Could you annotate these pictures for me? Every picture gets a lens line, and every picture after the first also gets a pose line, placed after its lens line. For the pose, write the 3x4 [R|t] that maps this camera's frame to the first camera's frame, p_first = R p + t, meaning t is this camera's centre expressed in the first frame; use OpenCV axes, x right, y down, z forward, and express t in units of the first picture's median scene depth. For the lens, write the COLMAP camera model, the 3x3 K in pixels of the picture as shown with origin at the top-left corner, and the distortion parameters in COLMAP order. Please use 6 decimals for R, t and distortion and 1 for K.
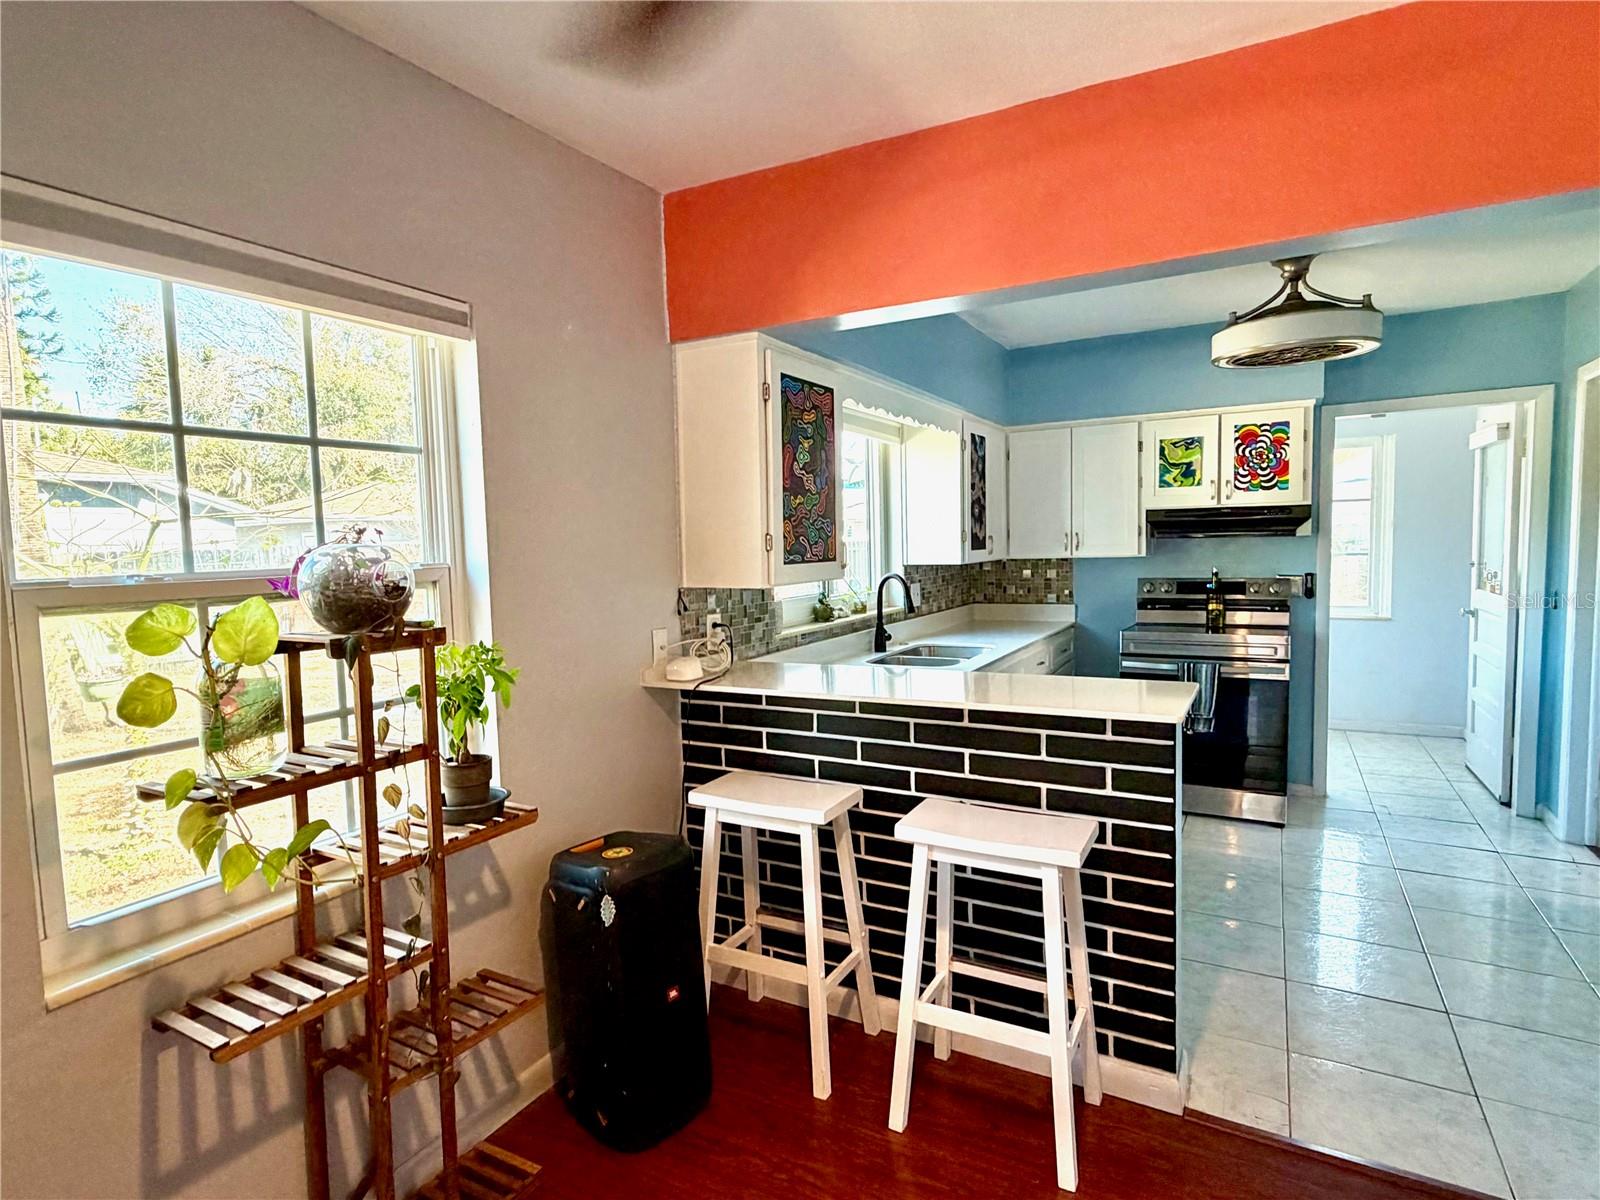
lens RADIAL K [[852.2, 0, 796.8], [0, 852.2, 604.3], [0, 0, 1]] dist [-0.002236, 0.001454]
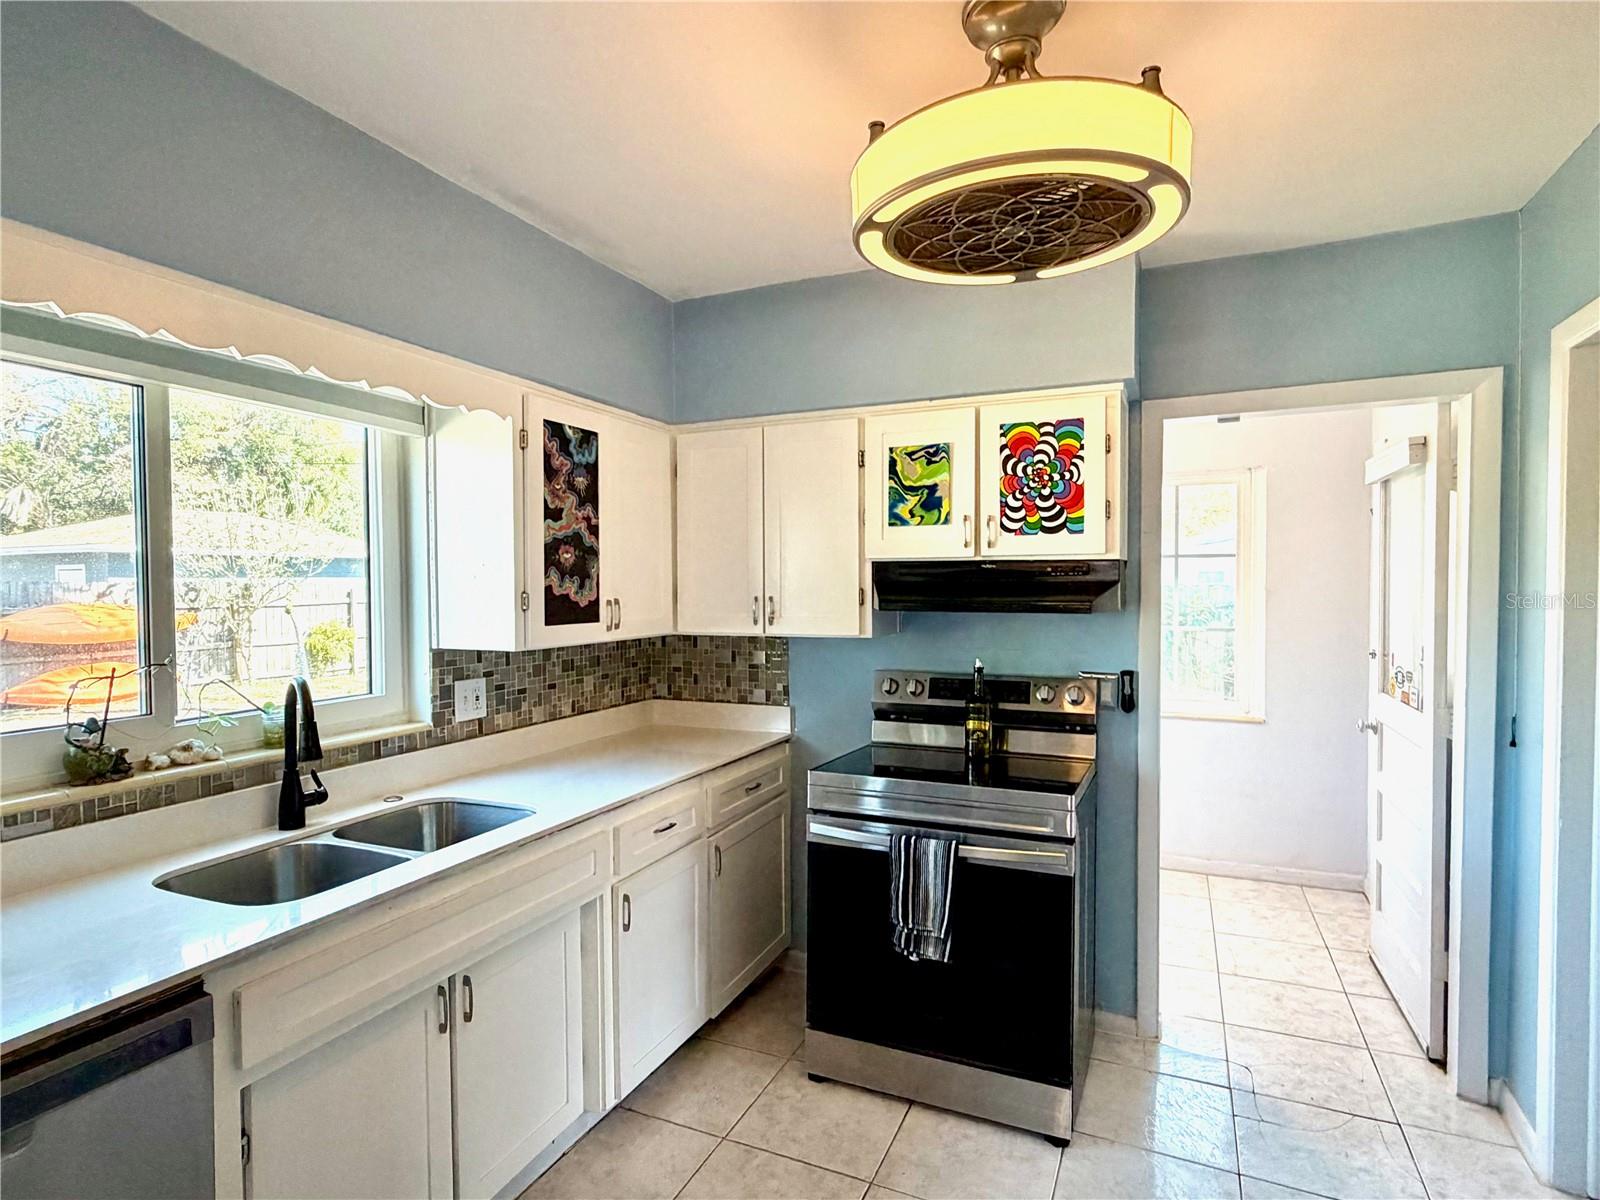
lens RADIAL K [[852.2, 0, 797.7], [0, 852.2, 600.9], [0, 0, 1]] dist [-0.002236, 0.001454]
pose [[0.995825, 0.019689, 0.089130, 0.313503], [-0.014637, 0.998268, -0.056980, -0.049088], [-0.090098, 0.055437, 0.994389, 0.413164]]
